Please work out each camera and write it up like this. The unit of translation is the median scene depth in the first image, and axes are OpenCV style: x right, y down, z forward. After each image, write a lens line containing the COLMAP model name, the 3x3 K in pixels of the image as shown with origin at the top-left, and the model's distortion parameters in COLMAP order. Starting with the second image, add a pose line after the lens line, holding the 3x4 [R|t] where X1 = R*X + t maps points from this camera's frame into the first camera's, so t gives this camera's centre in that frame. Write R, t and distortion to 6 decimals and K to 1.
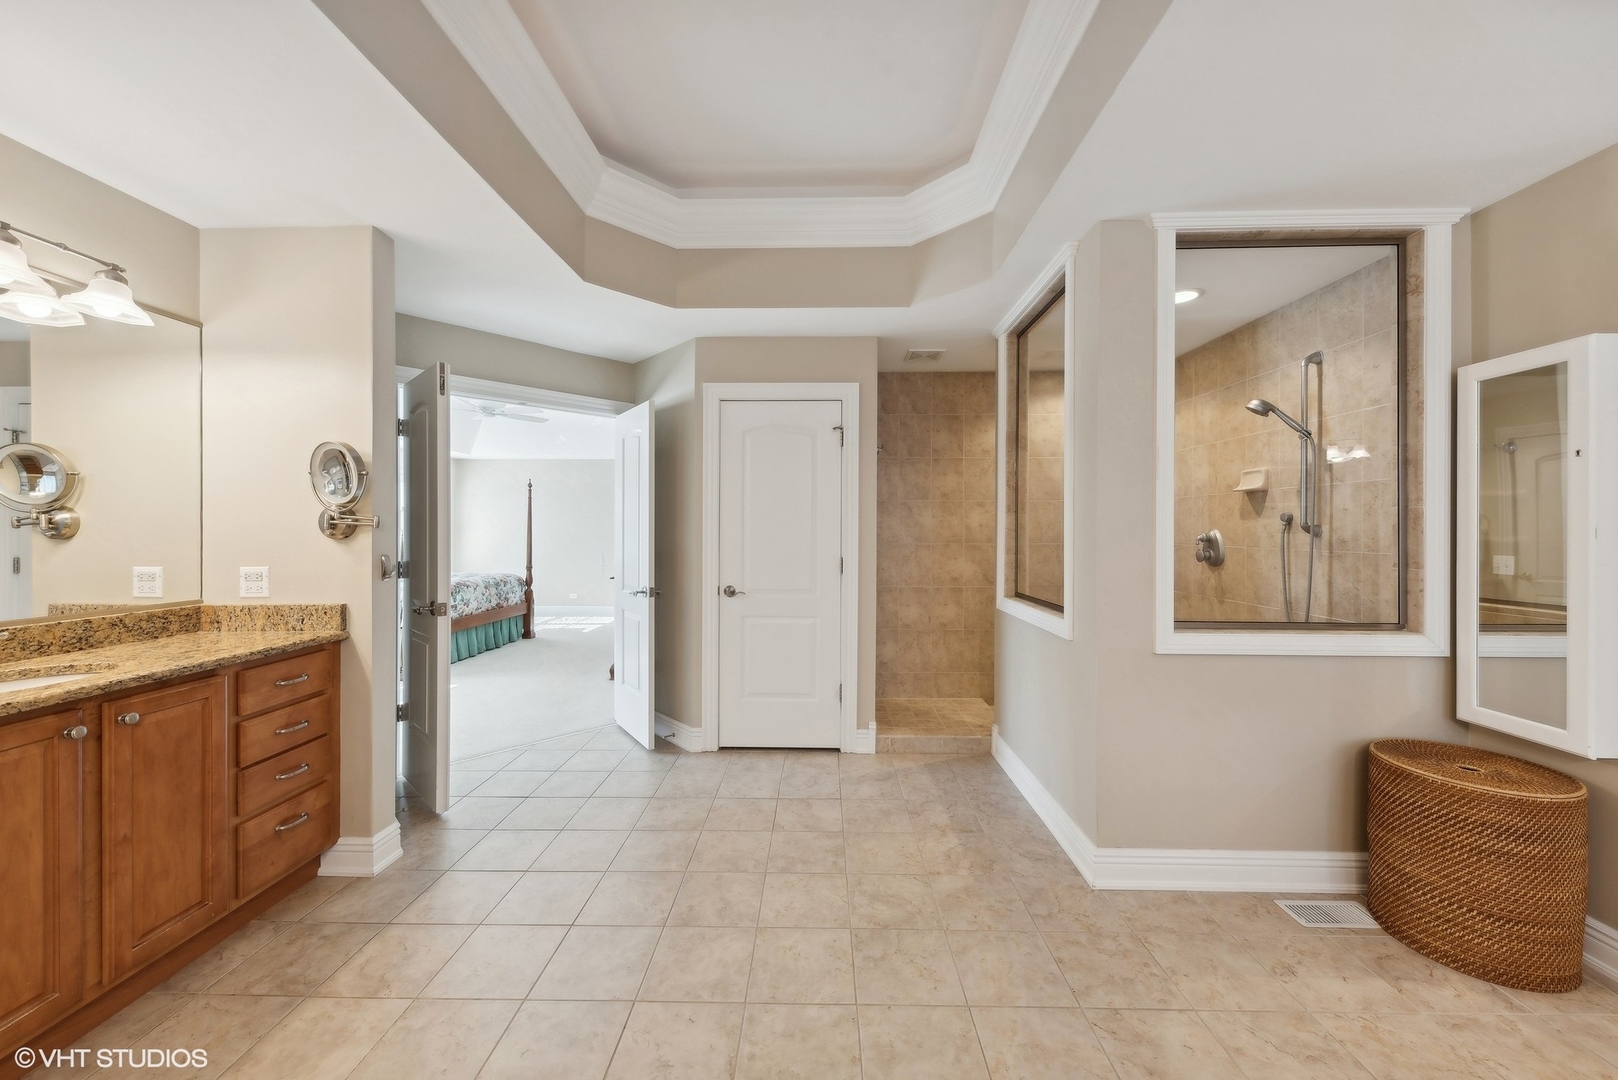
lens RADIAL K [[574.0, 0, 809.0], [0, 574.0, 540.0], [0, 0, 1]] dist [0.009632, 0.000010]
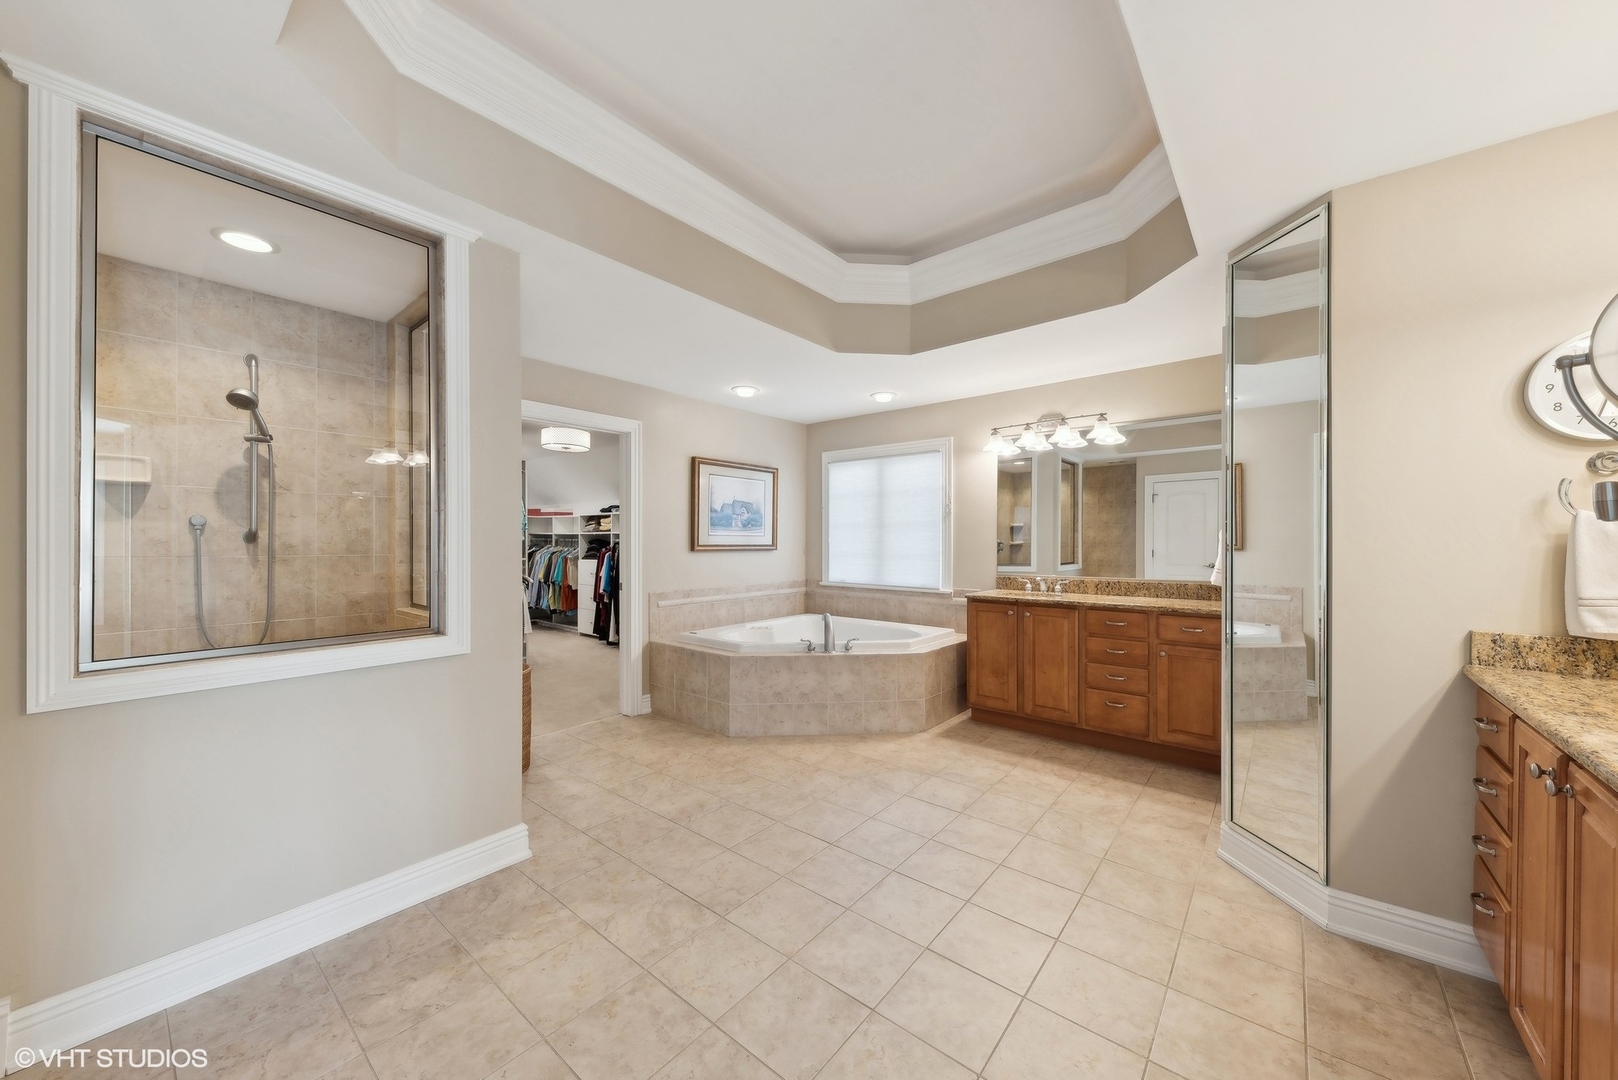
lens RADIAL K [[574.0, 0, 809.0], [0, 574.0, 540.0], [0, 0, 1]] dist [0.009632, 0.000010]
pose [[-0.782237, -0.003725, 0.622970, -0.551644], [0.001937, 0.999963, 0.008411, -0.017943], [-0.622978, 0.007786, -0.782200, 1.348158]]
